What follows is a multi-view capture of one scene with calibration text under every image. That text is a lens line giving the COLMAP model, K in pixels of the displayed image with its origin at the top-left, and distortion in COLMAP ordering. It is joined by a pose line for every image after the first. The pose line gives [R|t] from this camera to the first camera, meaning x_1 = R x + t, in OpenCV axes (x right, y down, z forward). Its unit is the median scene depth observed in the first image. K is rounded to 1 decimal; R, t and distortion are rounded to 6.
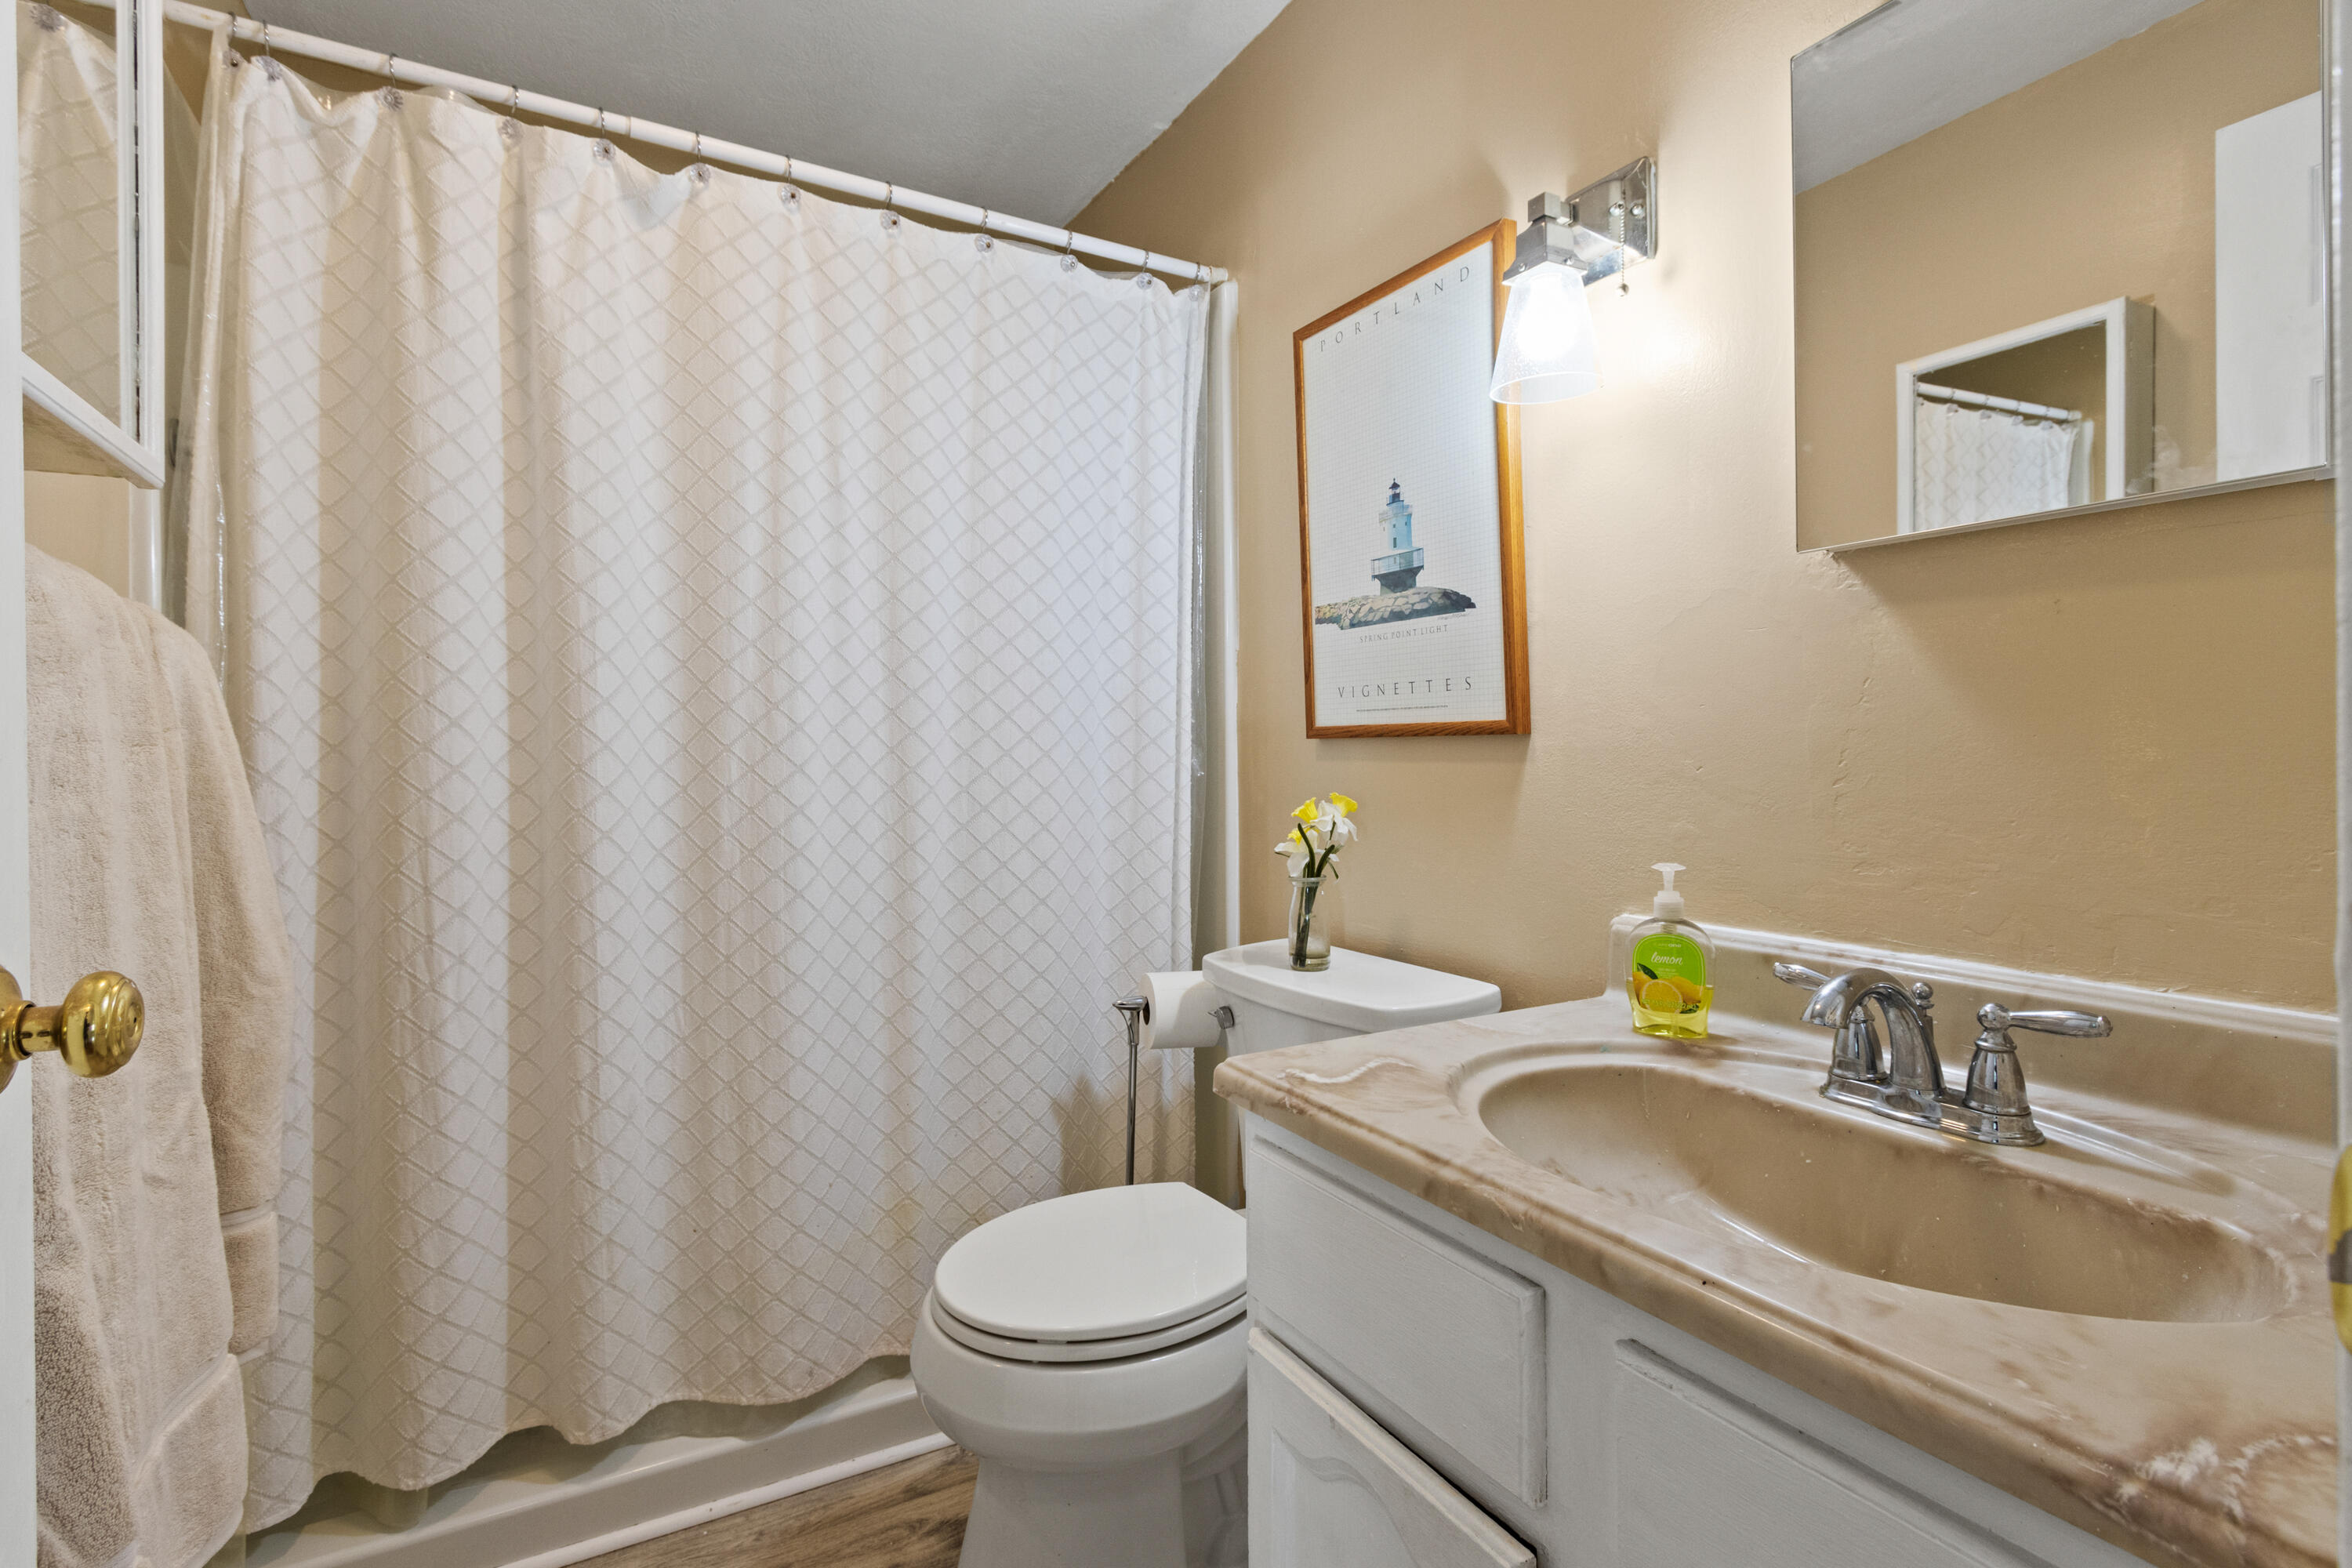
lens RADIAL K [[1125.4, 0, 1143.0], [0, 1125.4, 744.9], [0, 0, 1]] dist [0.001112, -0.000649]
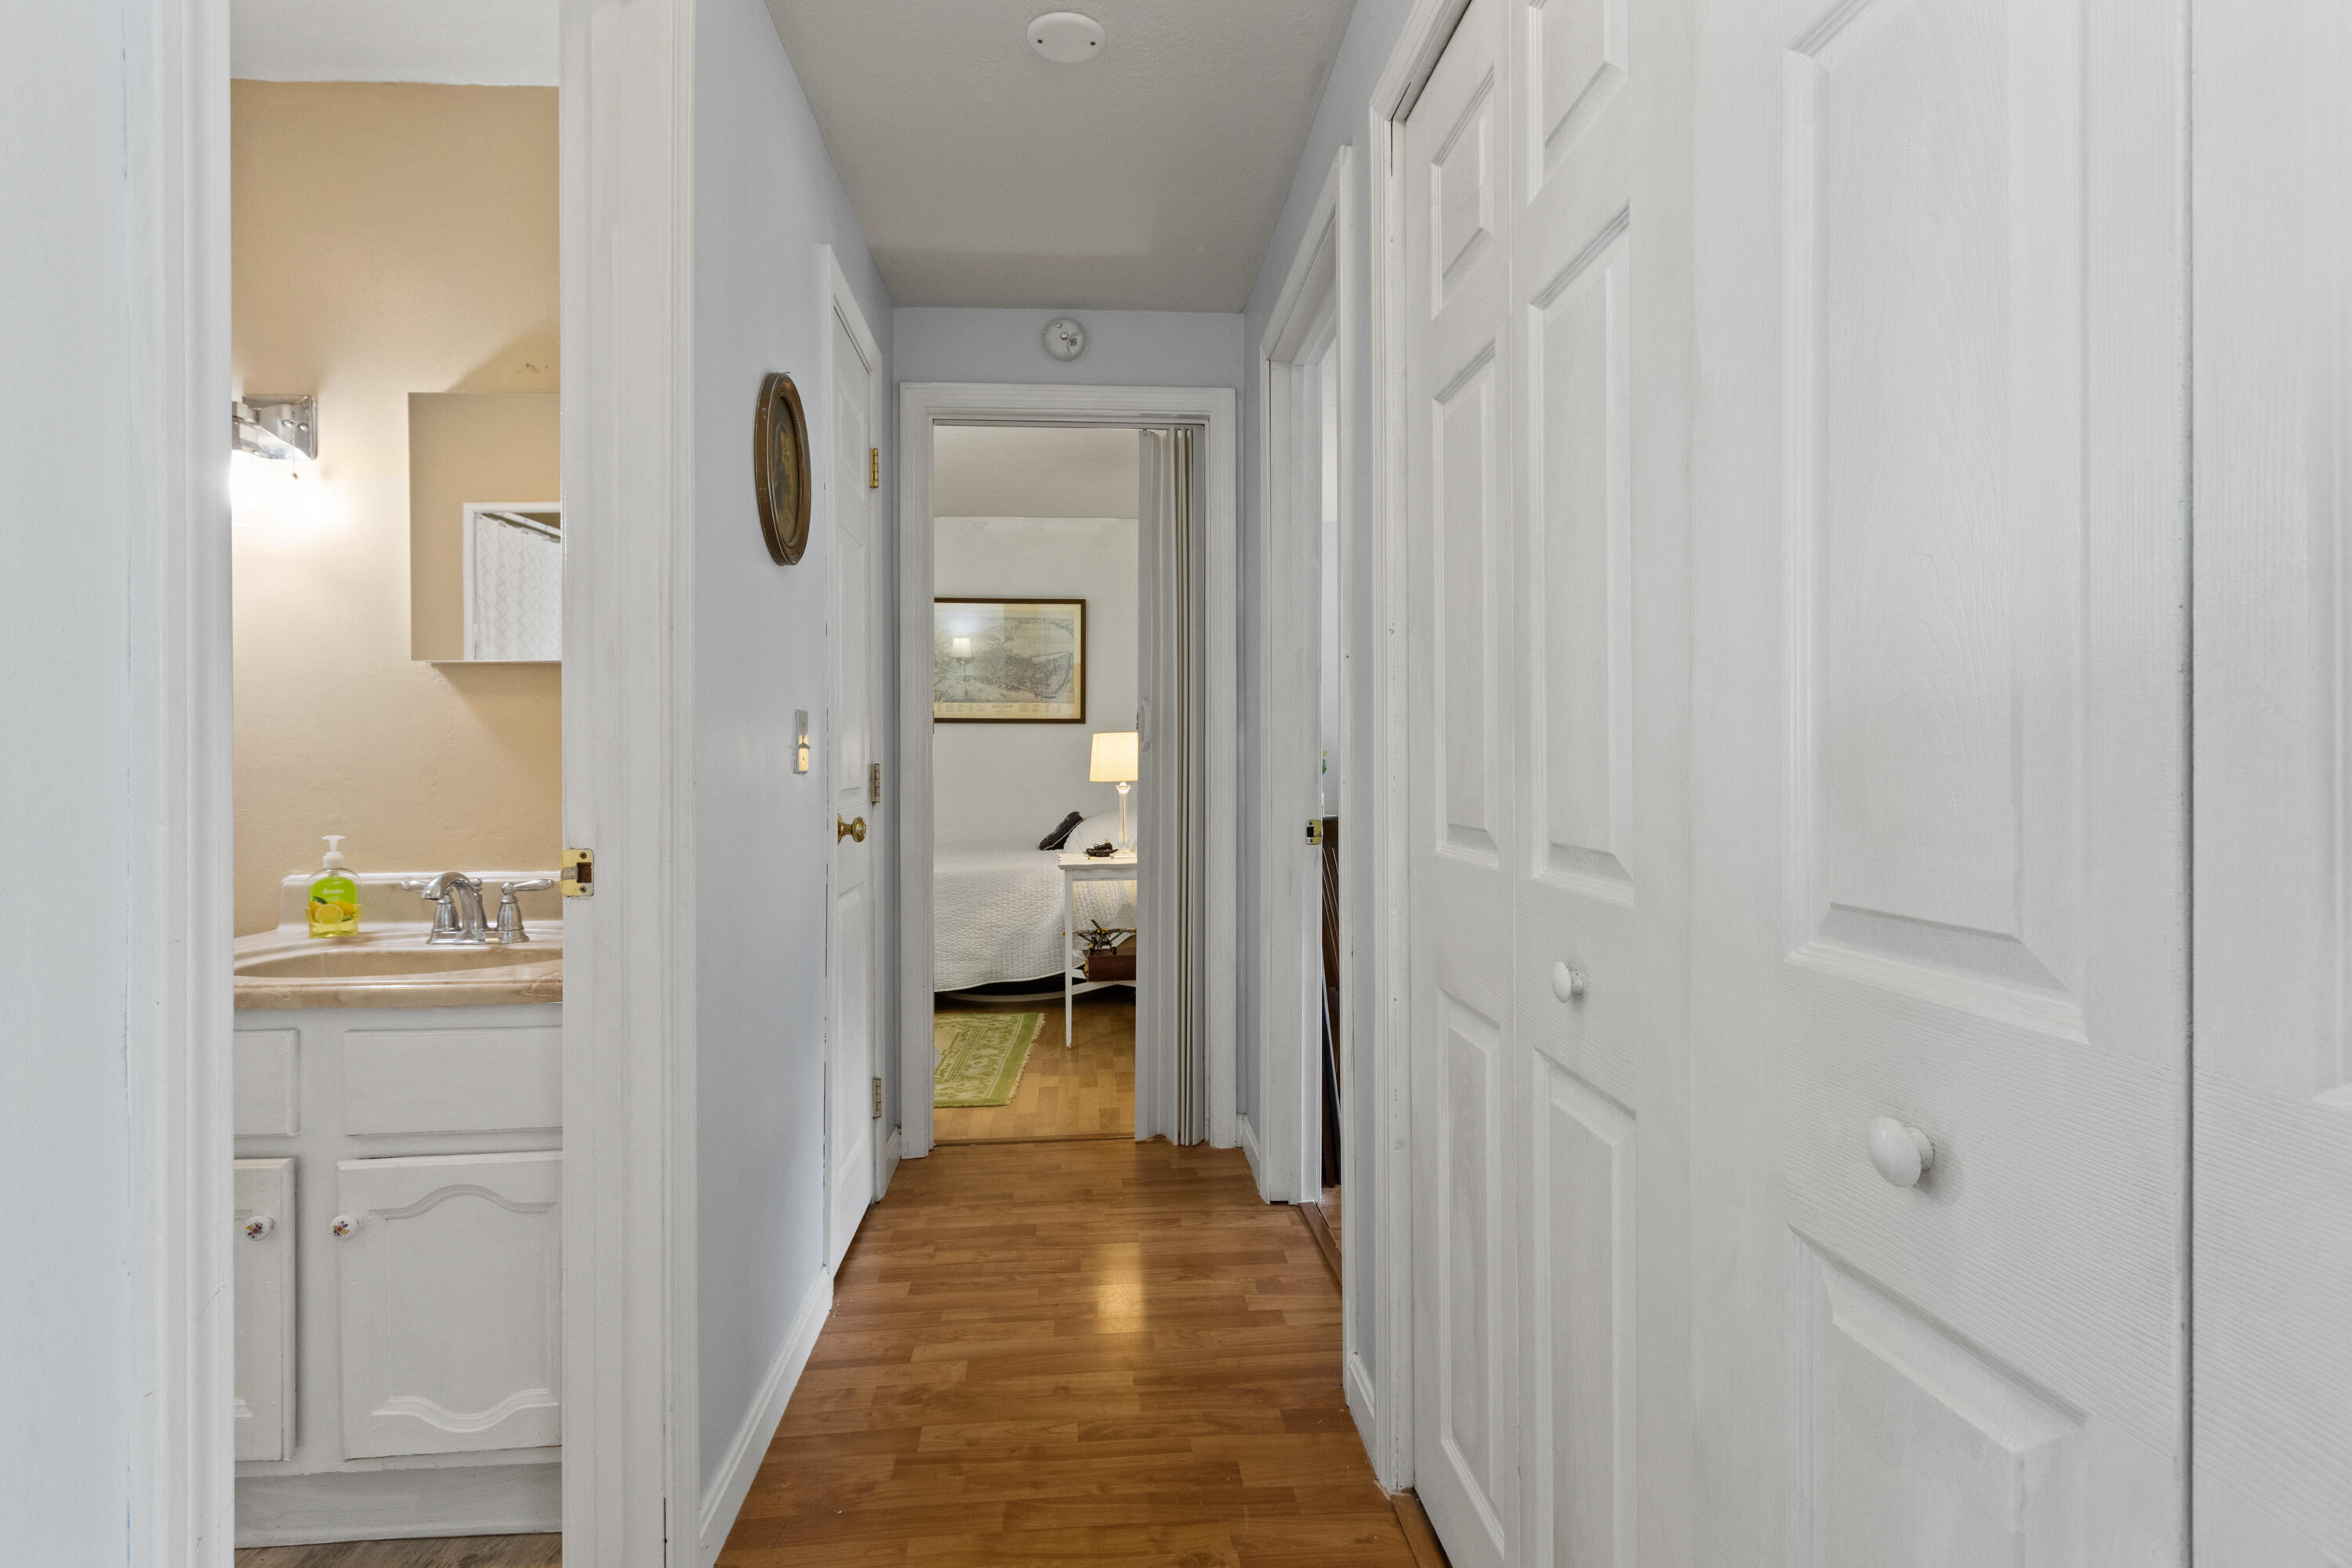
lens RADIAL K [[1127.4, 0, 1170.8], [0, 1127.4, 763.3], [0, 0, 1]] dist [0.000395, -0.000153]
pose [[0.406567, 0.001599, 0.913620, -0.648742], [0.001684, 0.999995, -0.002500, 0.002693], [-0.913619, 0.002555, 0.406562, -0.956183]]
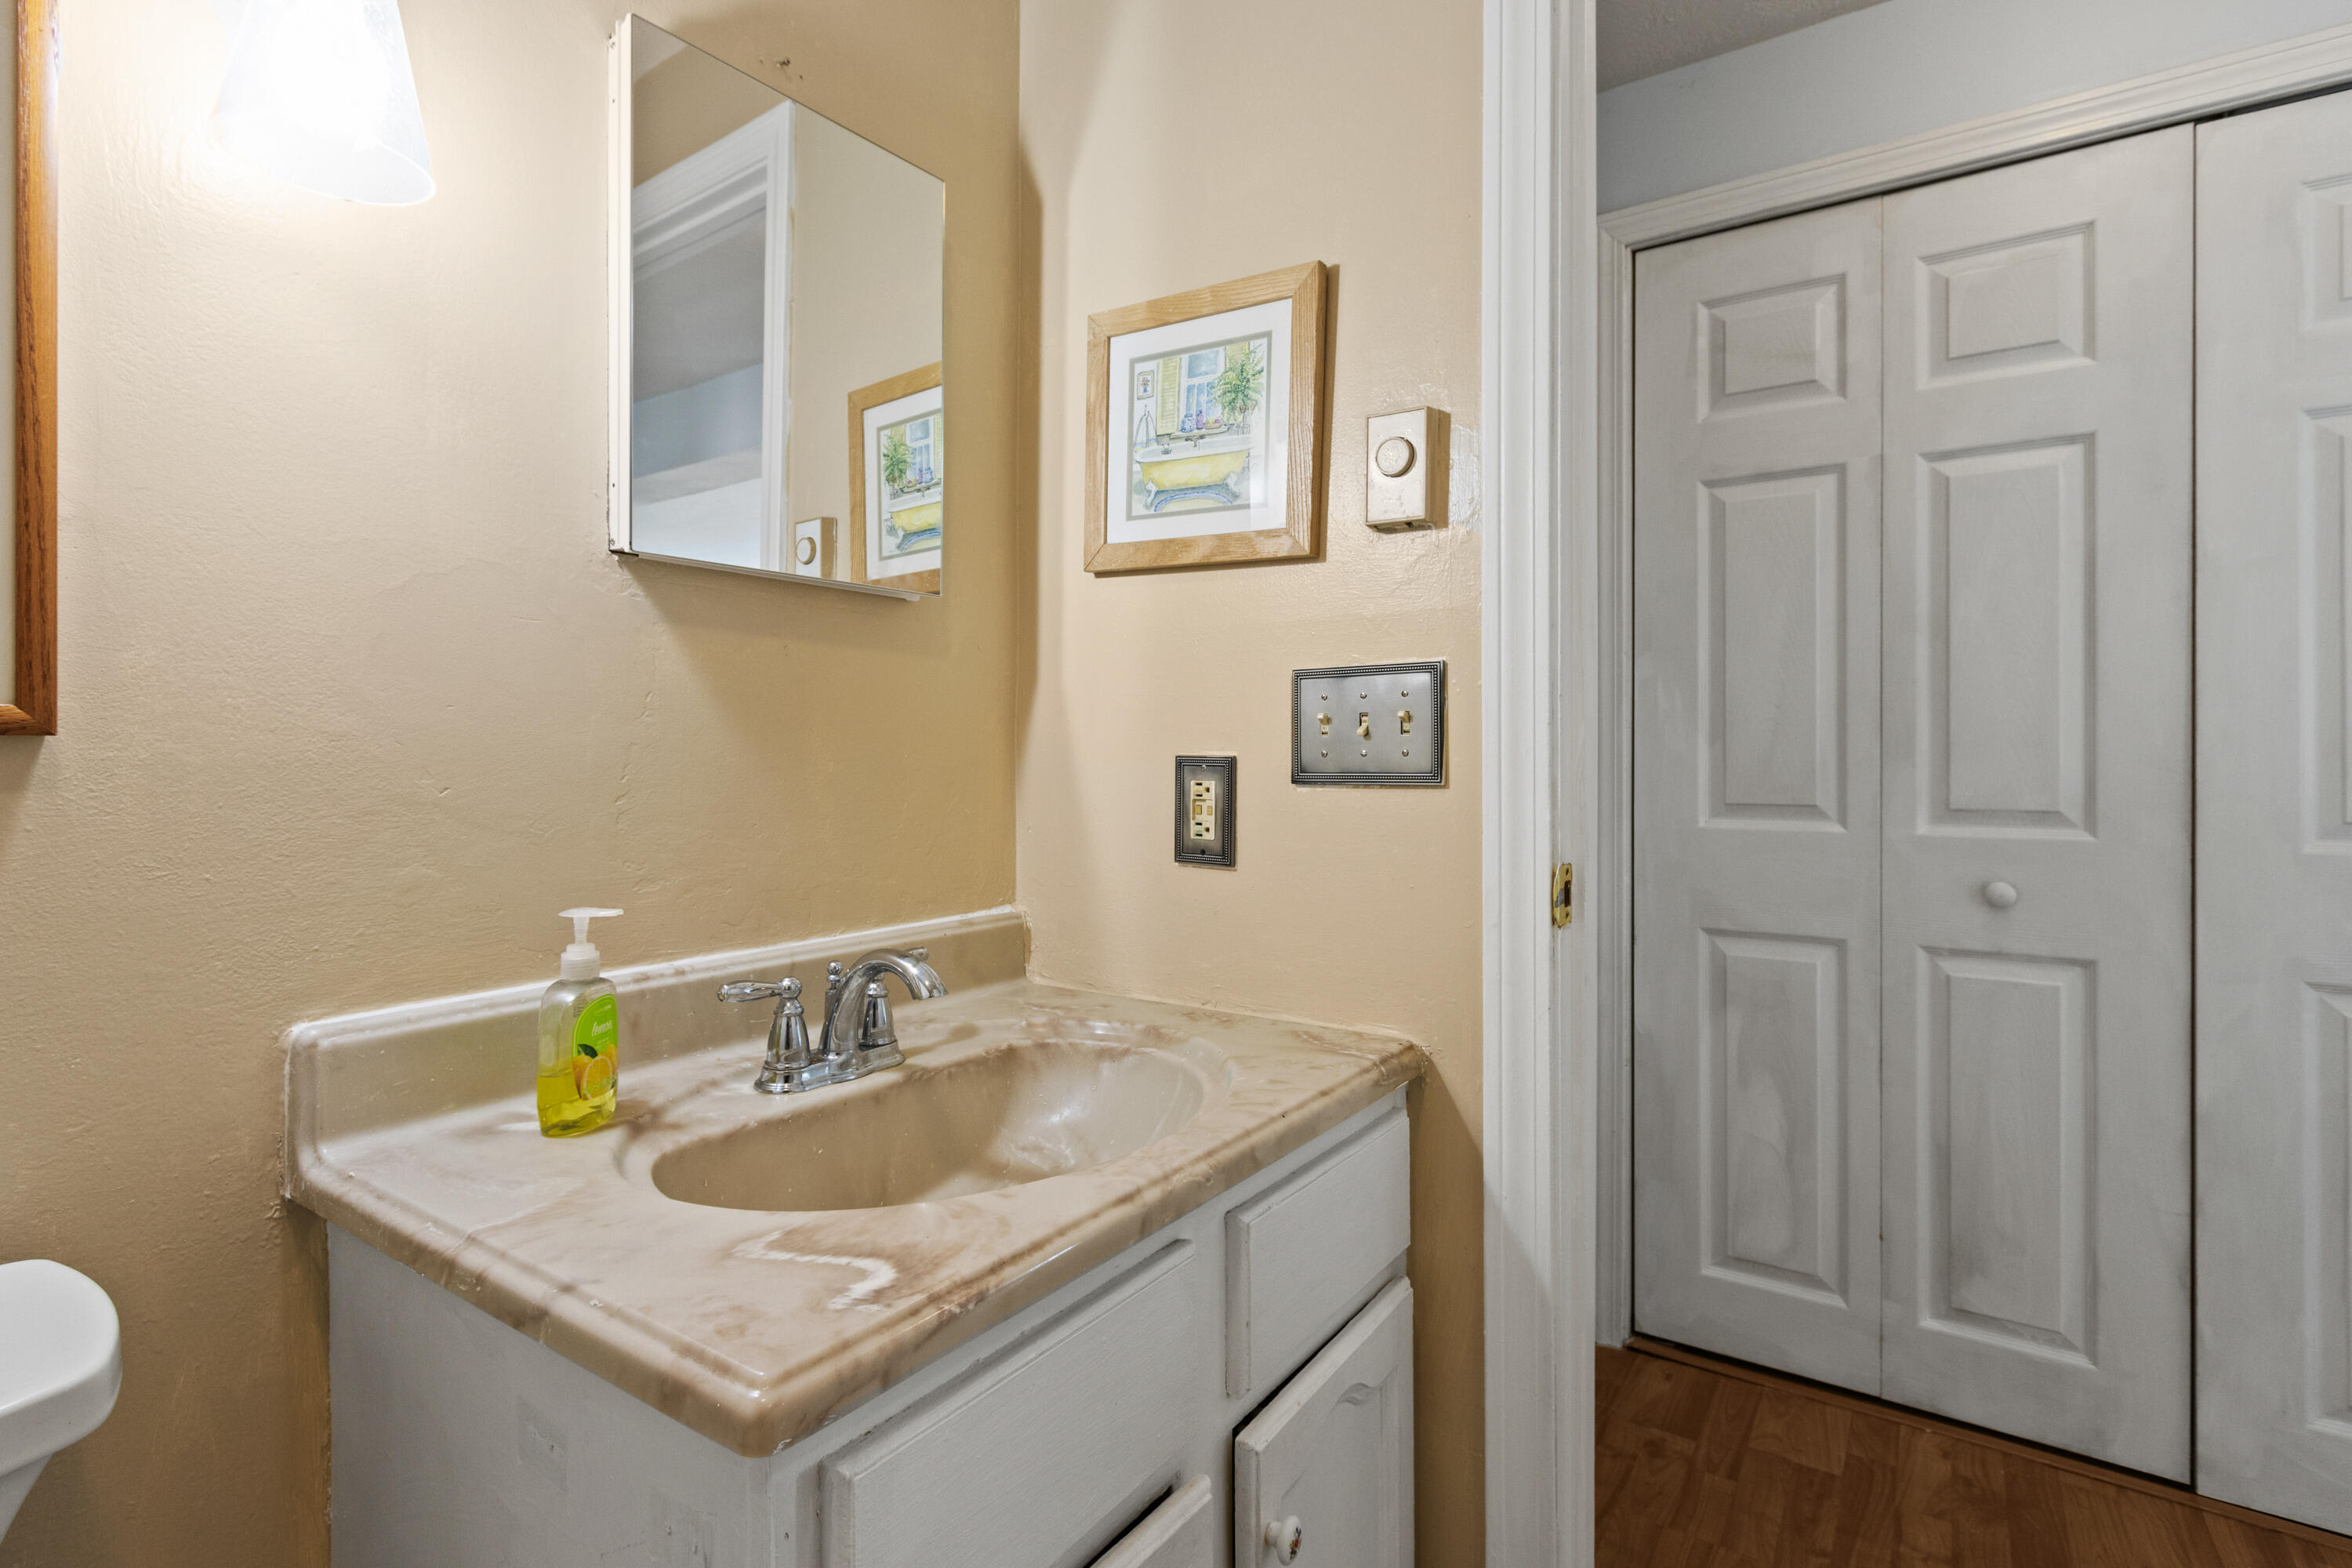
lens RADIAL K [[1118.6, 0, 1180.0], [0, 1118.6, 735.5], [0, 0, 1]] dist [-0.000829, -0.002037]
pose [[-0.453143, 0.024867, 0.891091, -0.481054], [0.001157, 0.999626, -0.027307, 0.006960], [-0.891437, -0.011343, -0.453002, 1.113271]]
